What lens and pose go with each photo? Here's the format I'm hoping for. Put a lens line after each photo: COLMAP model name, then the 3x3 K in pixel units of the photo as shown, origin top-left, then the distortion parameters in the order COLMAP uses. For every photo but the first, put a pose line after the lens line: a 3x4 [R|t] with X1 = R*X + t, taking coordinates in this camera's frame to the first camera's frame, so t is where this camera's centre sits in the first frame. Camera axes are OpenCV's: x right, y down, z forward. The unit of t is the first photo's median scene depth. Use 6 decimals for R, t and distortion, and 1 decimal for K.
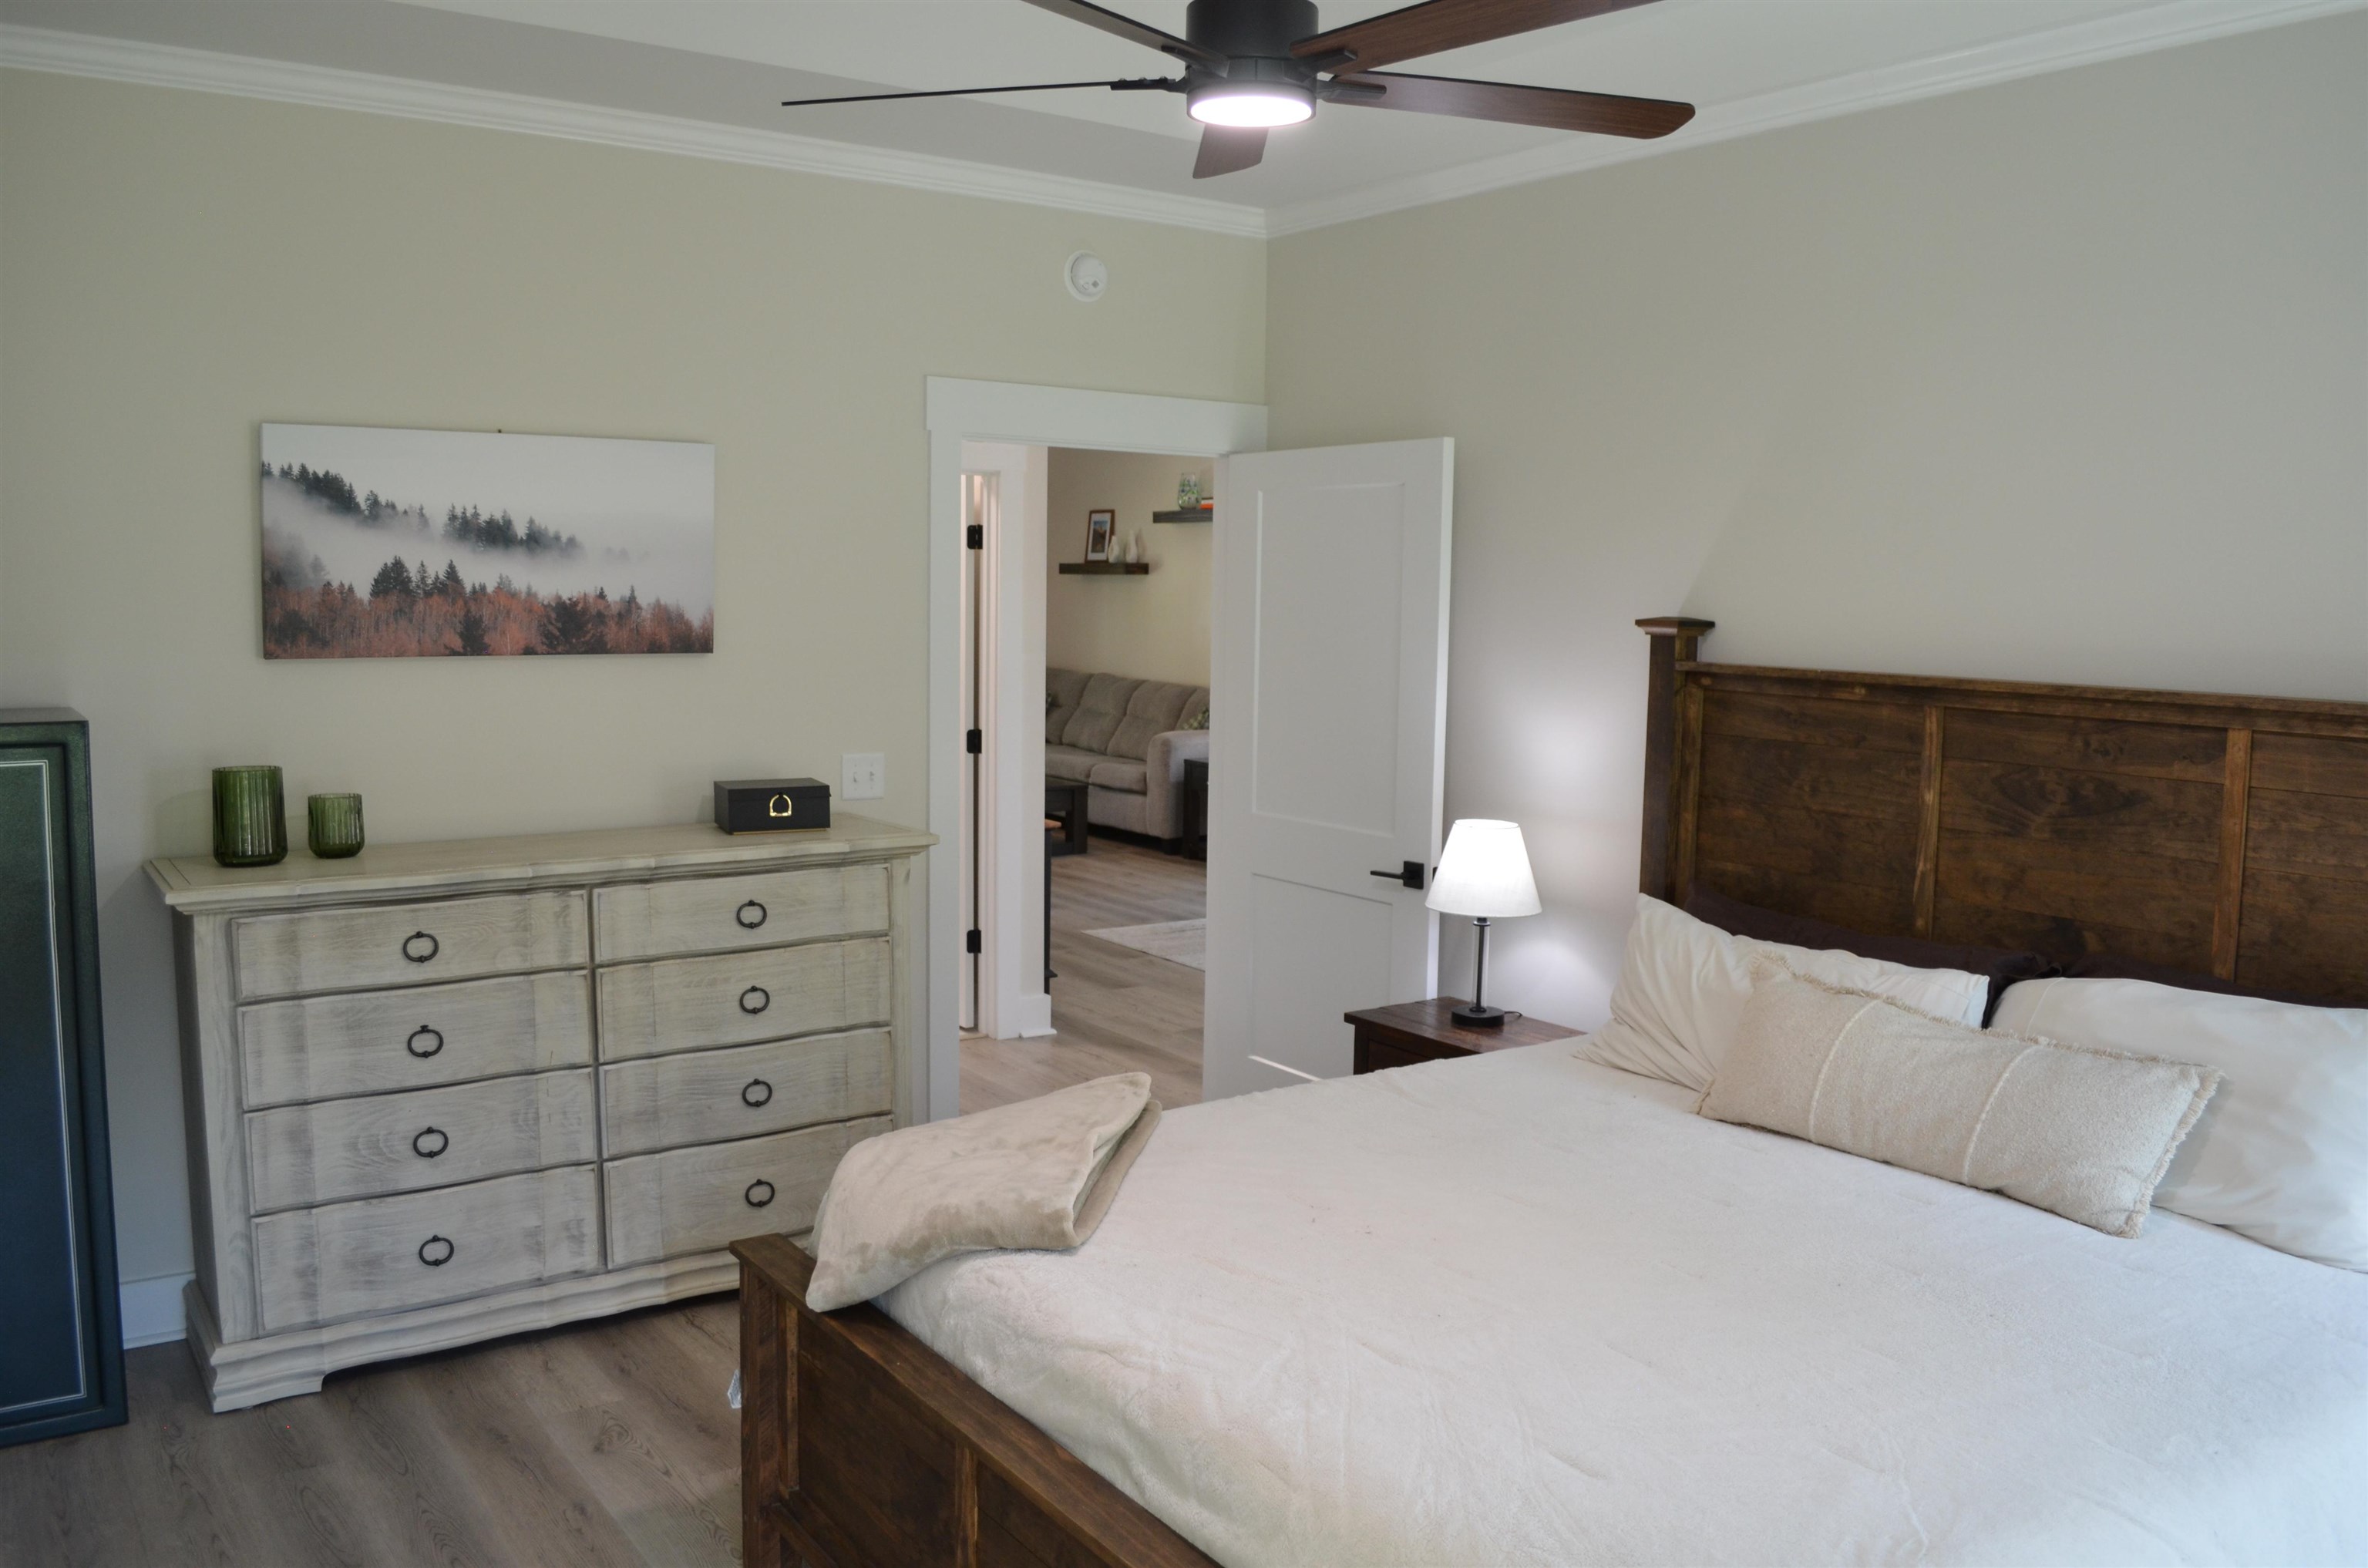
lens RADIAL K [[1845.2, 0, 1184.0], [0, 1845.2, 784.0], [0, 0, 1]] dist [-0.098748, -0.001485]
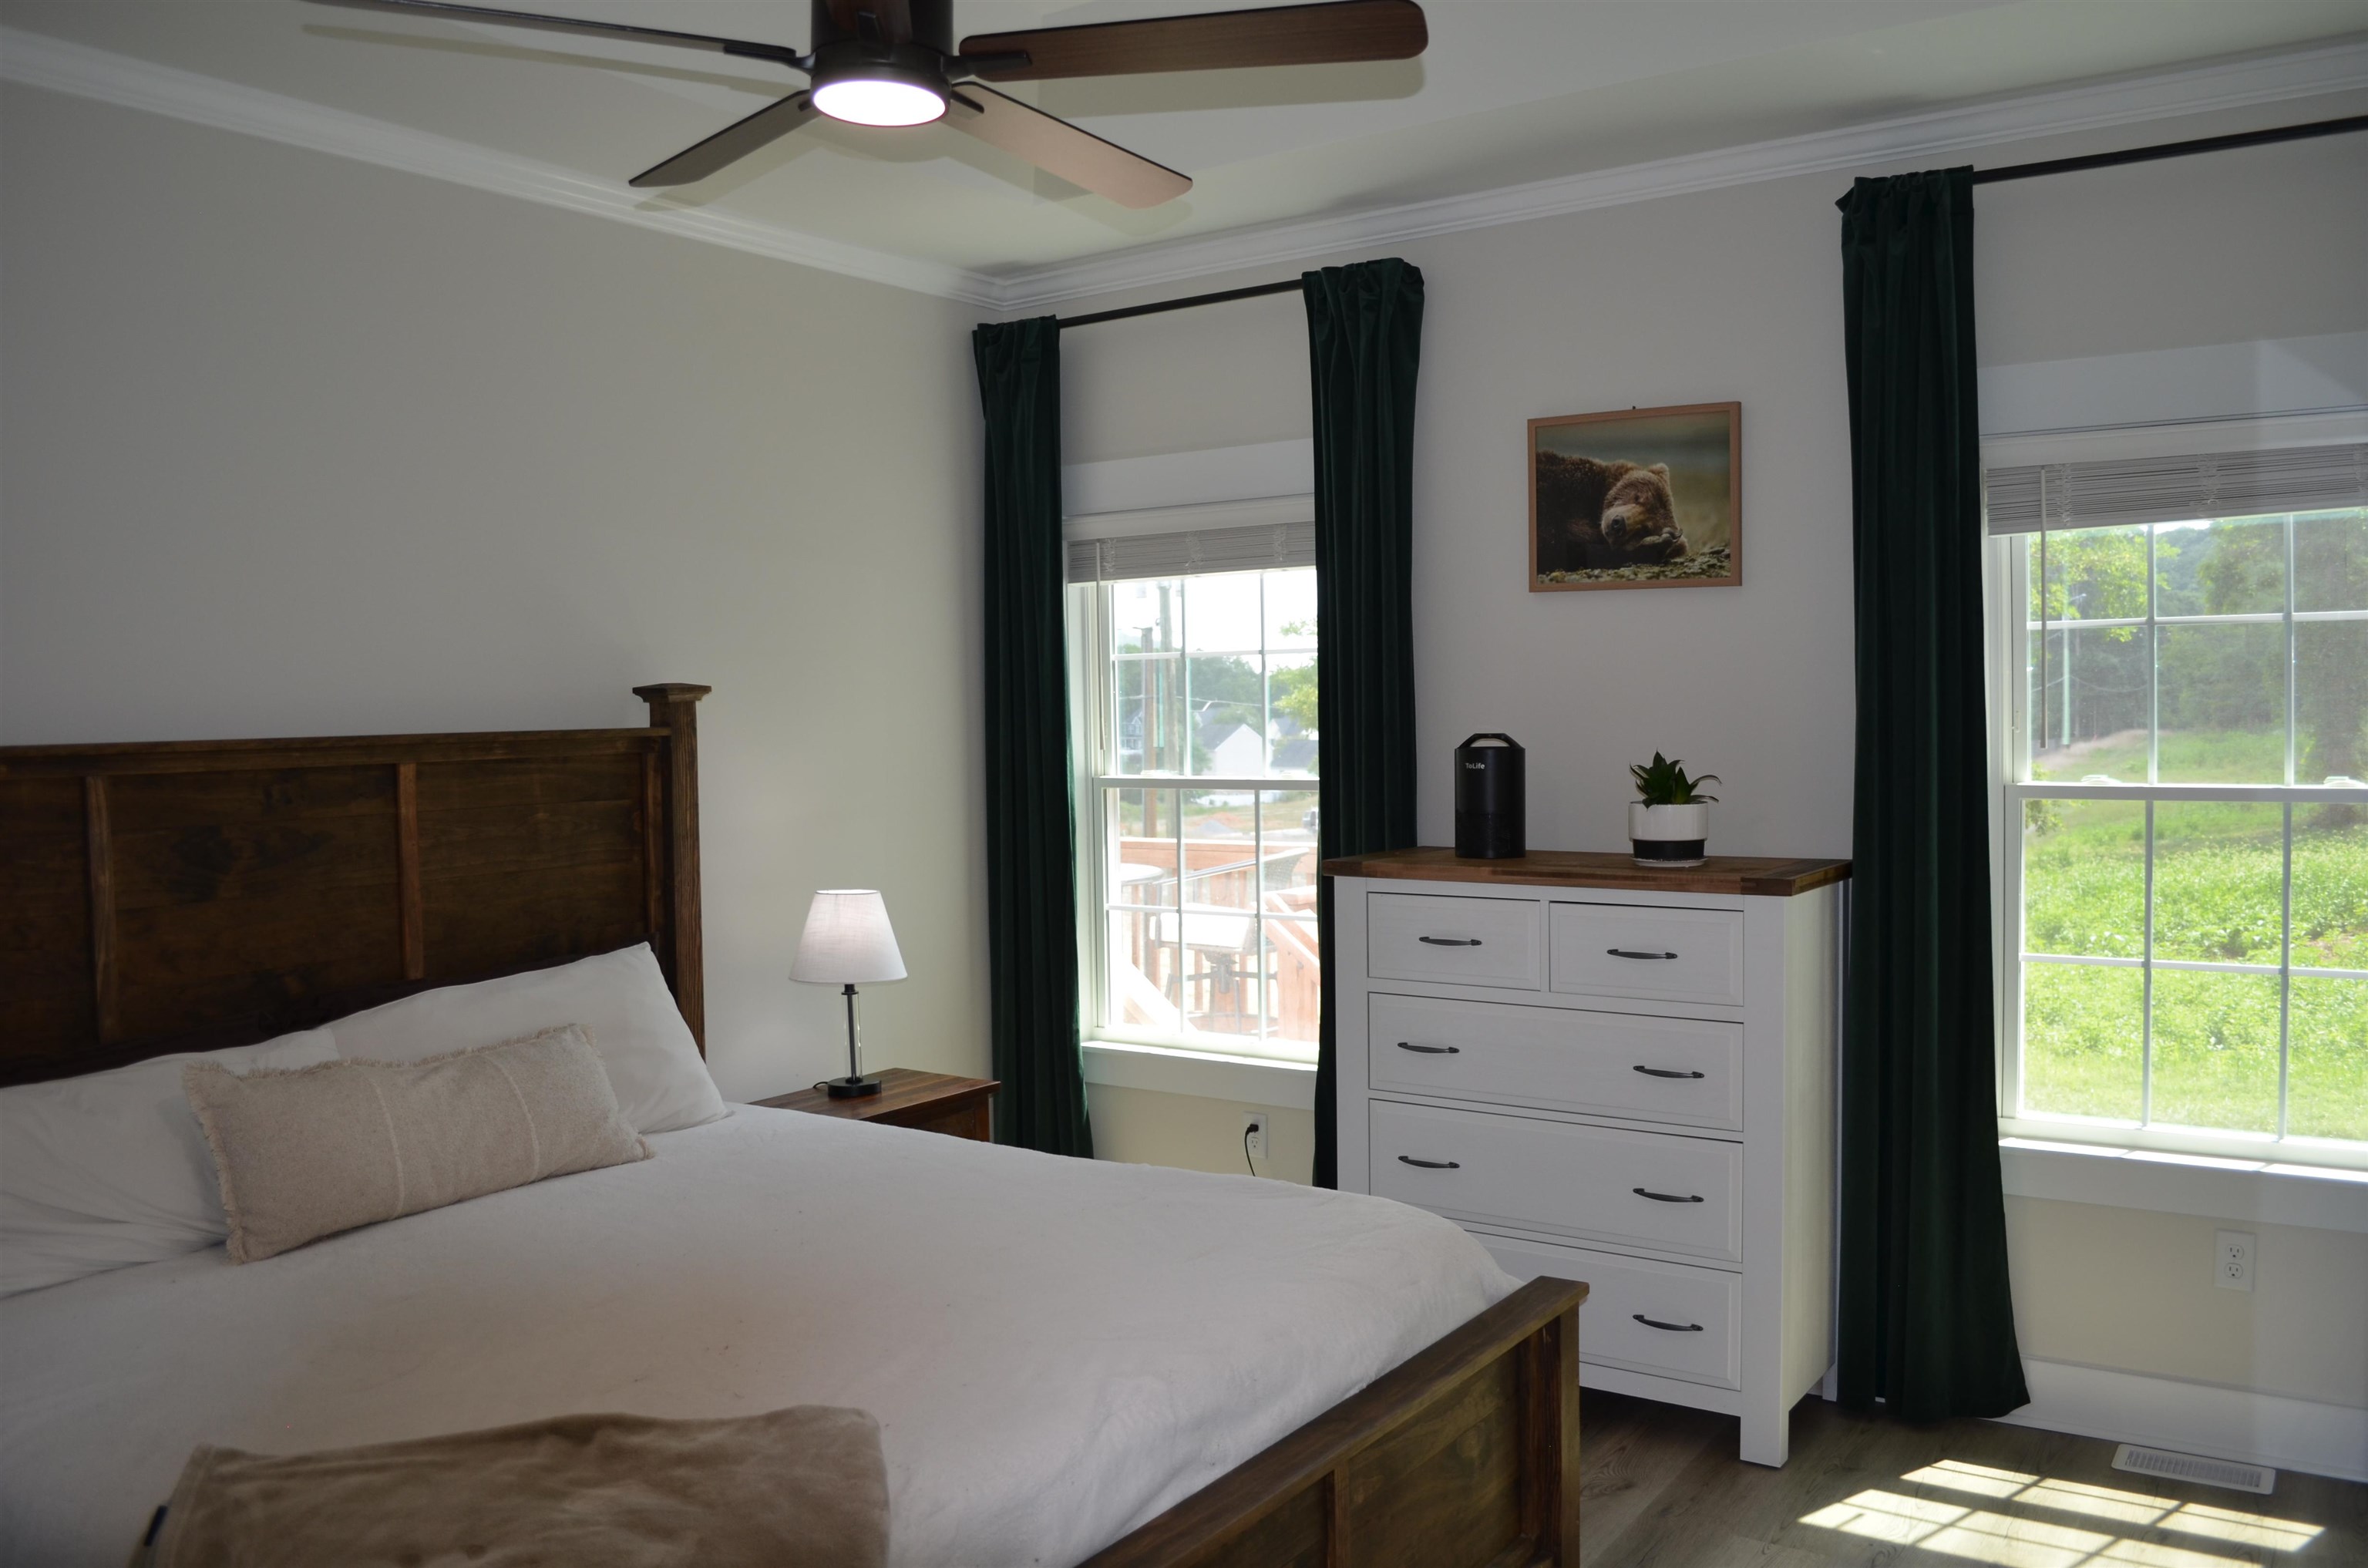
lens RADIAL K [[1845.2, 0, 1184.0], [0, 1845.2, 784.0], [0, 0, 1]] dist [-0.098748, -0.001485]
pose [[-0.341501, -0.048180, 0.938646, -0.634801], [0.117089, 0.988724, 0.093351, -0.062948], [-0.932559, 0.141784, -0.332009, 0.851081]]
